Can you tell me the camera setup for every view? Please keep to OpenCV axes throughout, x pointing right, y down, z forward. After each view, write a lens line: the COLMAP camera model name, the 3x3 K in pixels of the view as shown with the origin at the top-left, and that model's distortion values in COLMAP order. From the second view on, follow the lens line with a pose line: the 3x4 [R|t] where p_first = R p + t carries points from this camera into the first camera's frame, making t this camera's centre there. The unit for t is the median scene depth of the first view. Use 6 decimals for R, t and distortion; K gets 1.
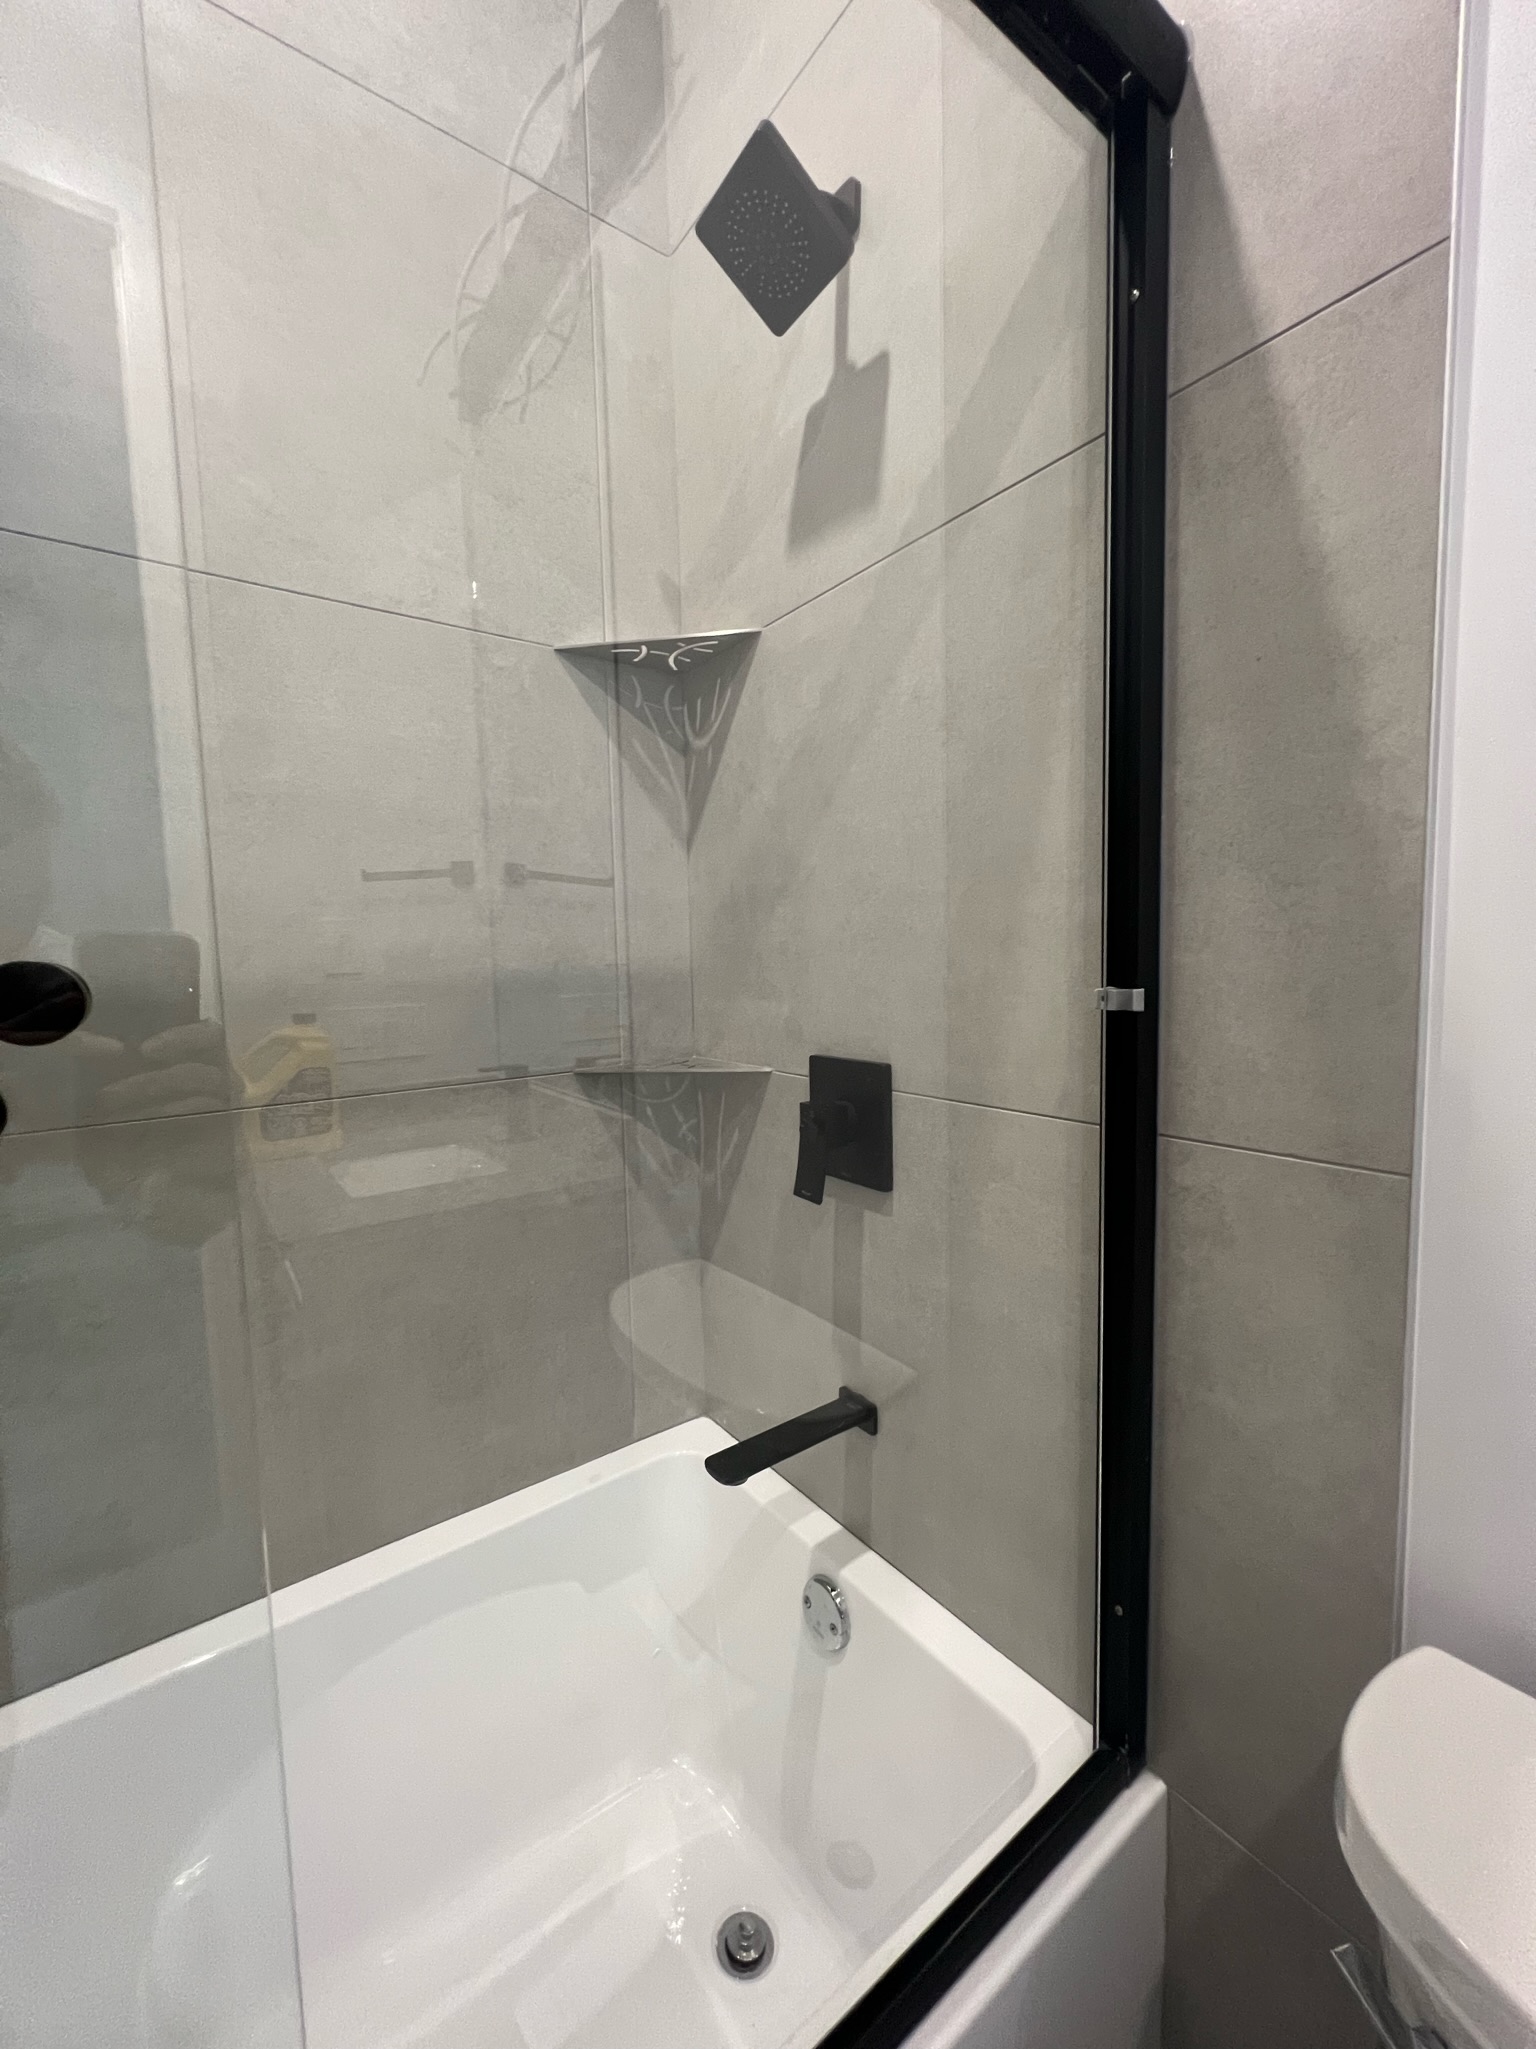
lens RADIAL K [[814.0, 0, 771.0], [0, 814.0, 1029.6], [0, 0, 1]] dist [-0.001070, 0.000344]
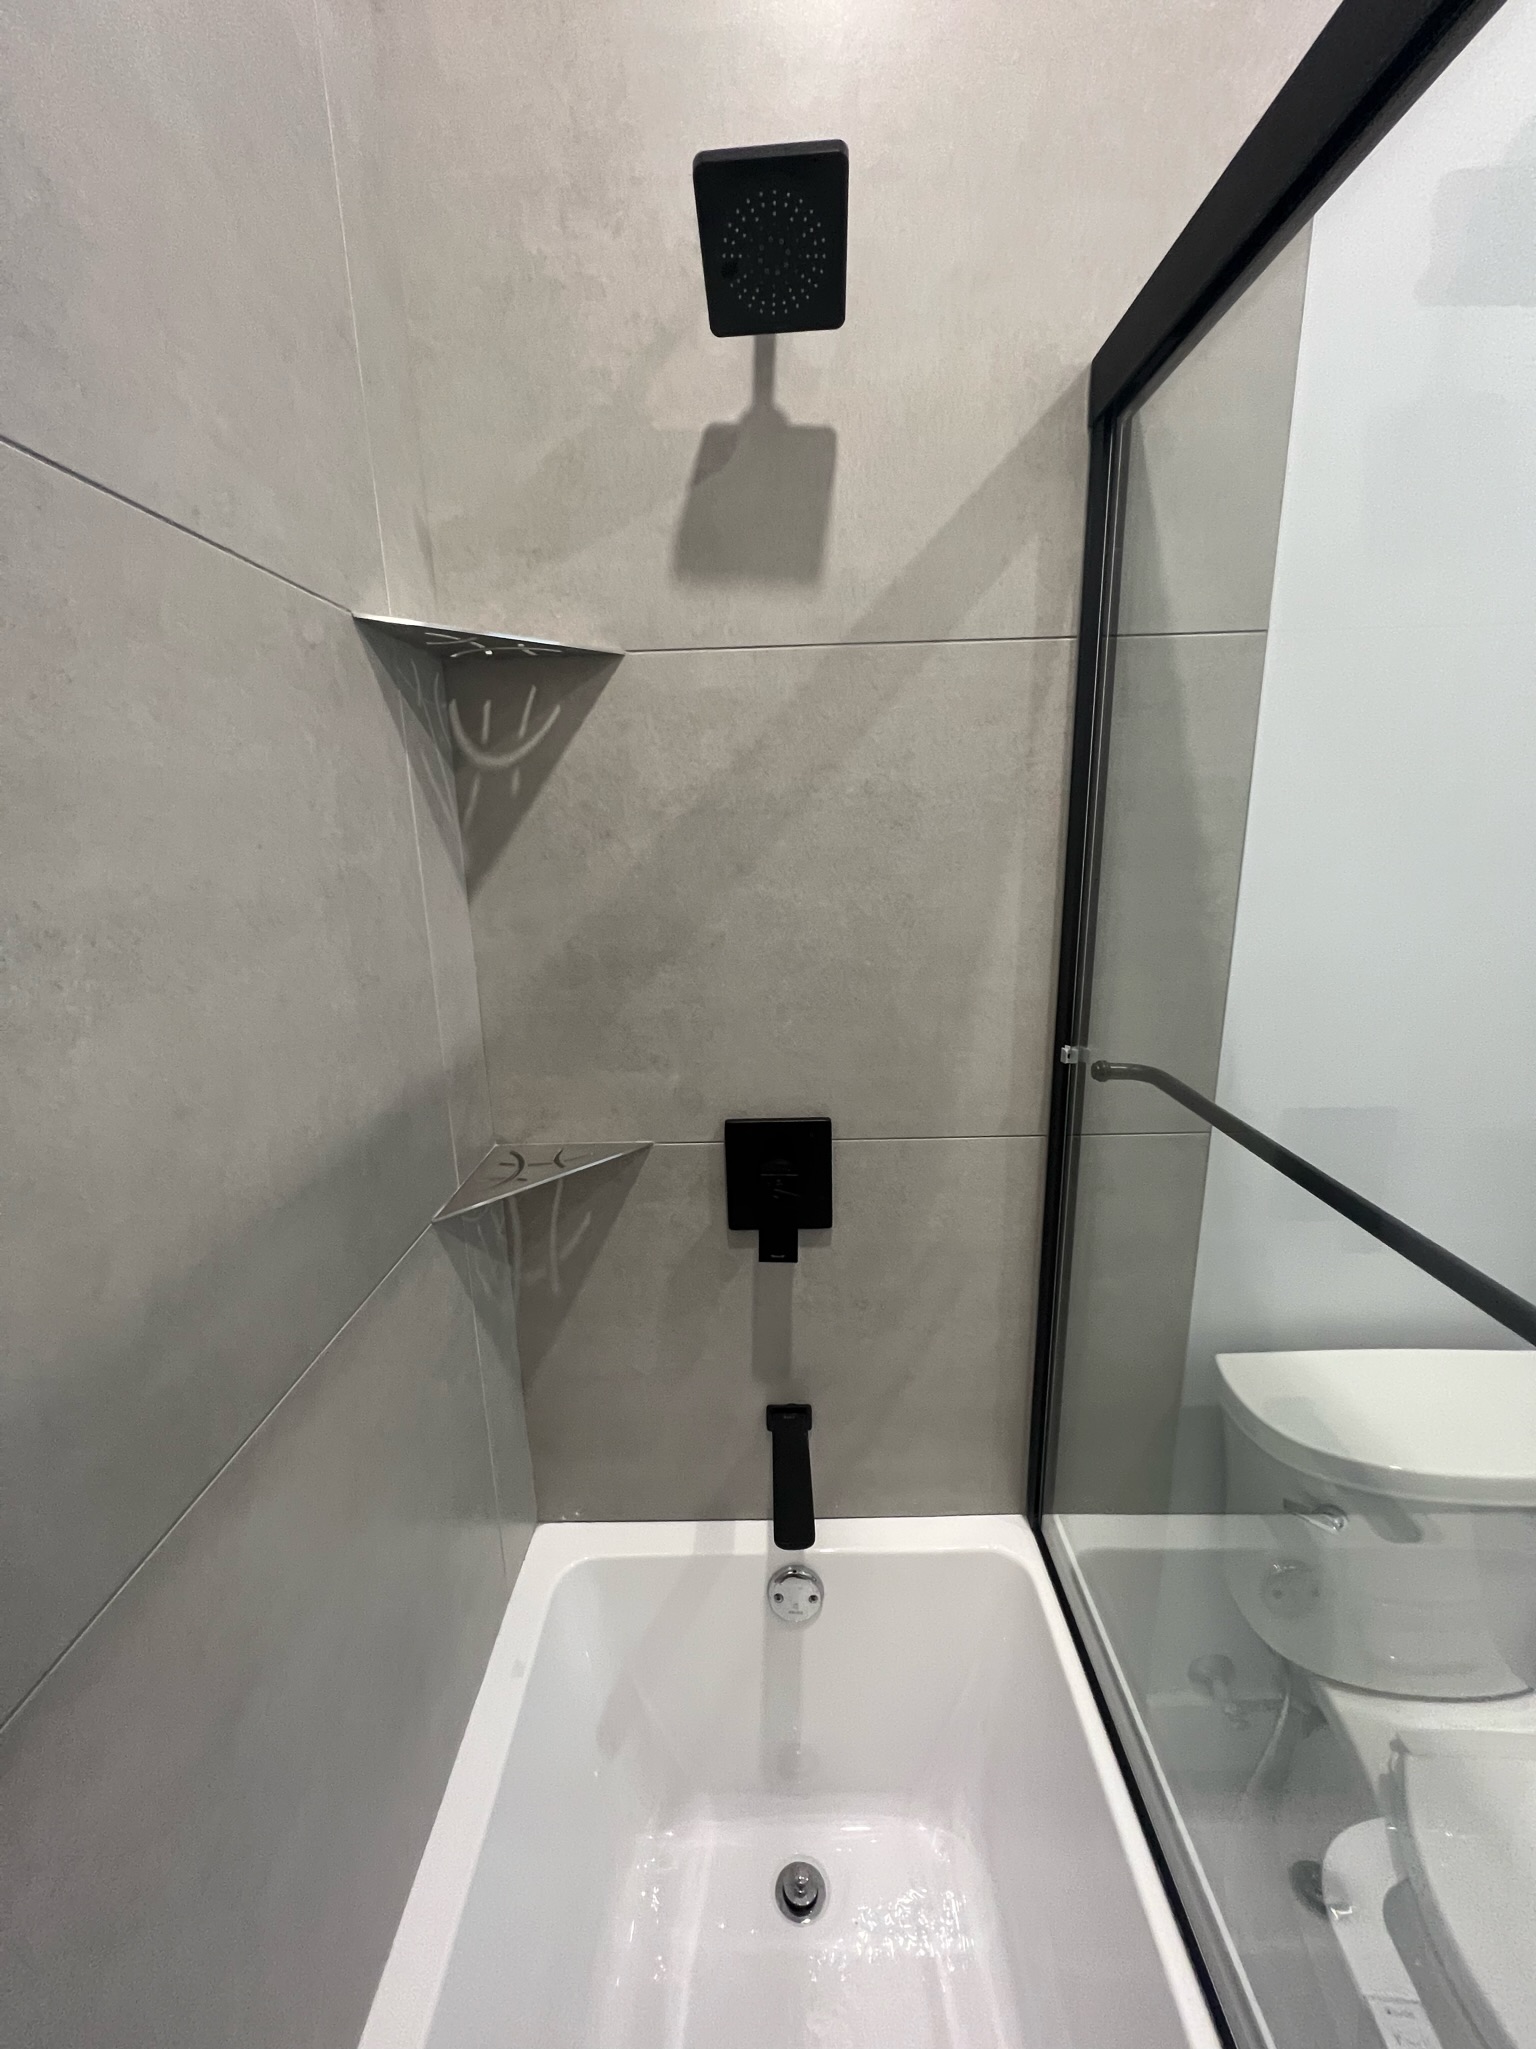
lens RADIAL K [[814.0, 0, 758.5], [0, 814.0, 1025.5], [0, 0, 1]] dist [-0.001070, 0.000344]
pose [[0.606383, -0.183768, 0.773646, -0.640613], [0.083135, 0.982248, 0.168158, -0.236136], [-0.790815, -0.037651, 0.610897, 0.348606]]
